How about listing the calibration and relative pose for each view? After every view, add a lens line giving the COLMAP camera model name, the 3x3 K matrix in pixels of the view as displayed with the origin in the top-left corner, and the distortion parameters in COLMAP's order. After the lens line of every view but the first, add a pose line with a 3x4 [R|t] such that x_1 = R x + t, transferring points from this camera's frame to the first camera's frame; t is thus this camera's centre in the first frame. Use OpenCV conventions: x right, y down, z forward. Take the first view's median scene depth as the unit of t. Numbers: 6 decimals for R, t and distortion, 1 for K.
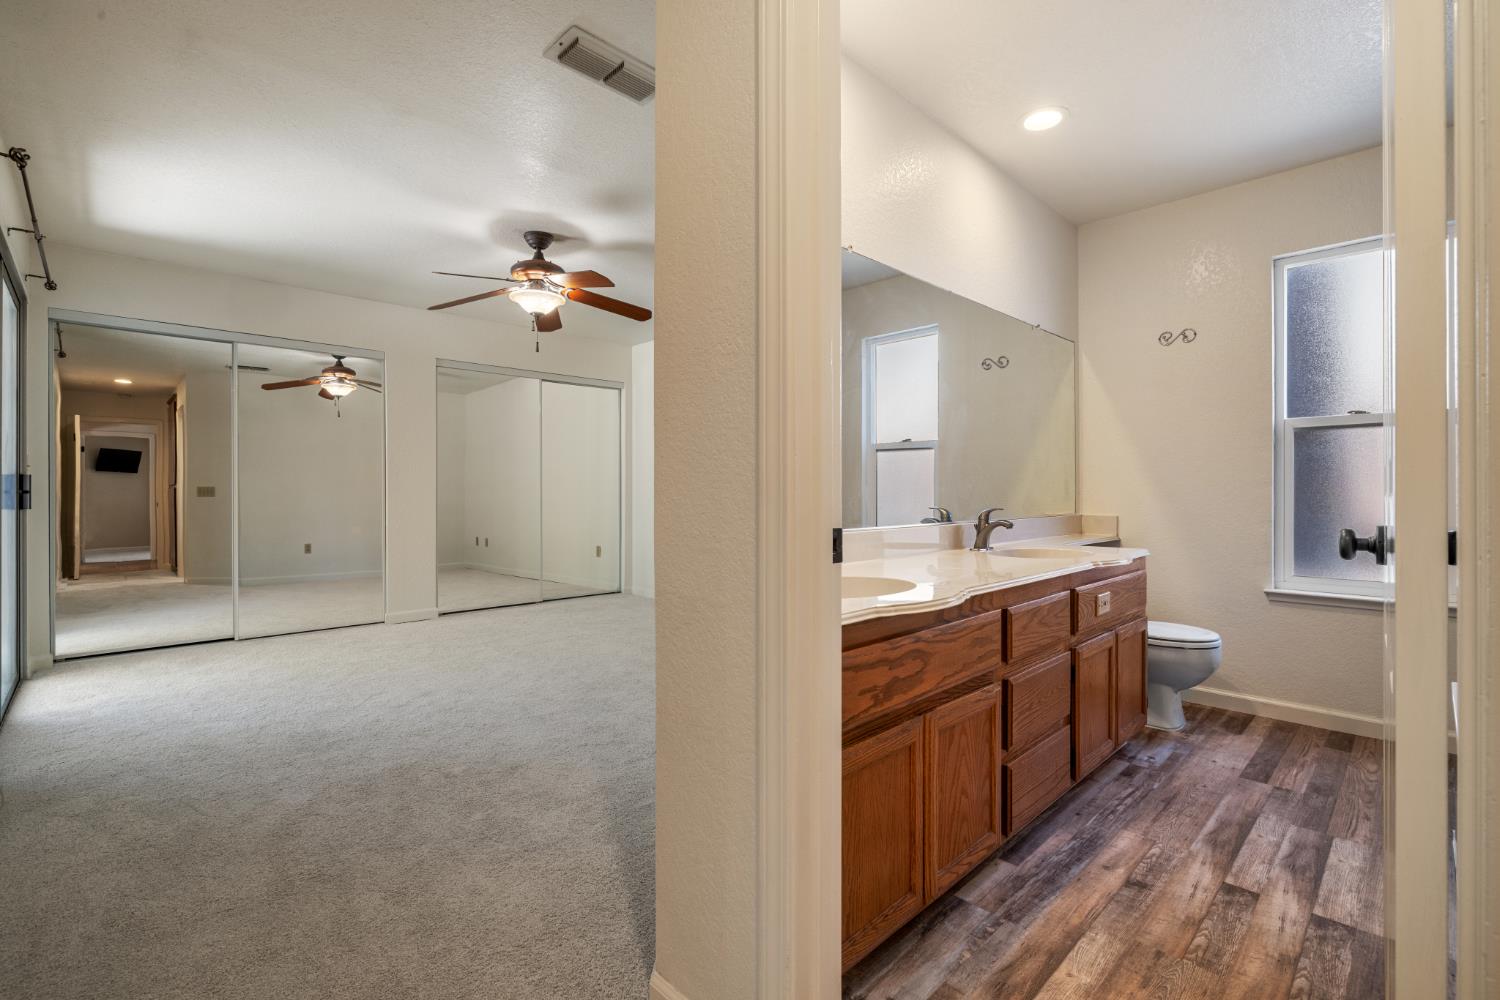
lens RADIAL K [[673.0, 0, 748.4], [0, 673.0, 490.9], [0, 0, 1]] dist [-0.007200, 0.002481]
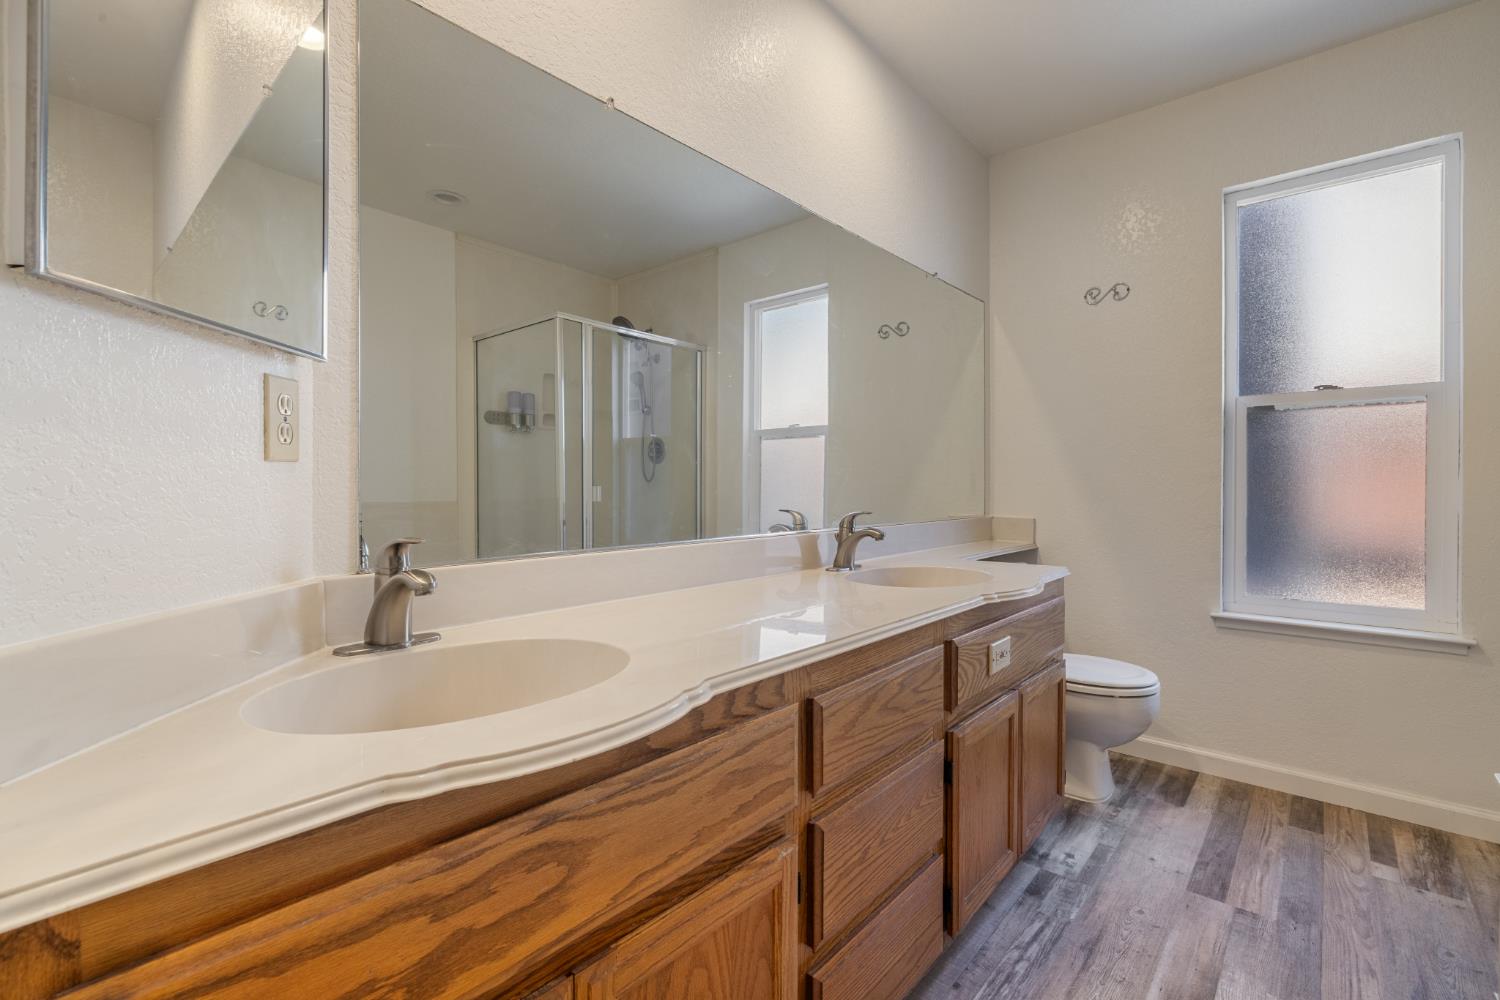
lens RADIAL K [[673.0, 0, 749.4], [0, 673.0, 491.3], [0, 0, 1]] dist [-0.007200, 0.002481]
pose [[0.996777, 0.000809, 0.080223, 0.253506], [-0.001376, 0.999974, 0.007012, -0.000778], [-0.080215, -0.007100, 0.996752, 0.396028]]
